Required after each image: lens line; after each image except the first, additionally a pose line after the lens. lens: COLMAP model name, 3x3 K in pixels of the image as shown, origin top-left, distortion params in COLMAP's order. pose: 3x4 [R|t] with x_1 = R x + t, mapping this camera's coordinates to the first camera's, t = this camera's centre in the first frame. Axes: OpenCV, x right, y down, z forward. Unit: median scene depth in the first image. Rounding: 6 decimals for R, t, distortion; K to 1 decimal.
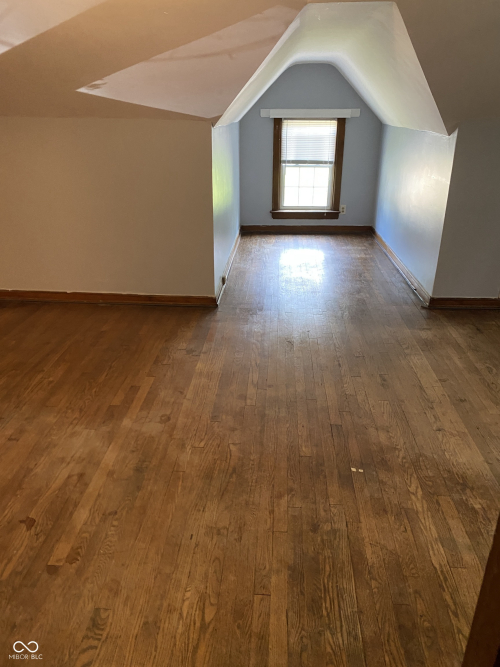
lens RADIAL K [[513.6, 0, 250.0], [0, 513.6, 333.5], [0, 0, 1]] dist [0.000625, -0.006856]
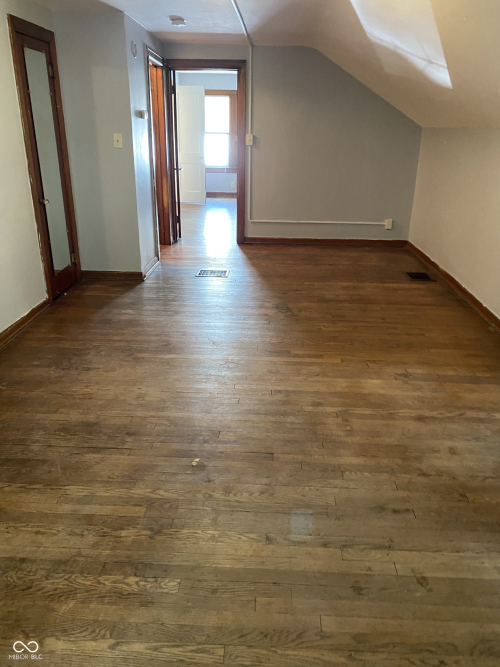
lens RADIAL K [[513.6, 0, 250.0], [0, 513.6, 333.5], [0, 0, 1]] dist [0.000625, -0.006856]
pose [[0.012465, 0.377153, -0.926067, 0.834007], [-0.410921, 0.846253, 0.339116, -0.269048], [0.911586, 0.376314, 0.165529, 0.654727]]
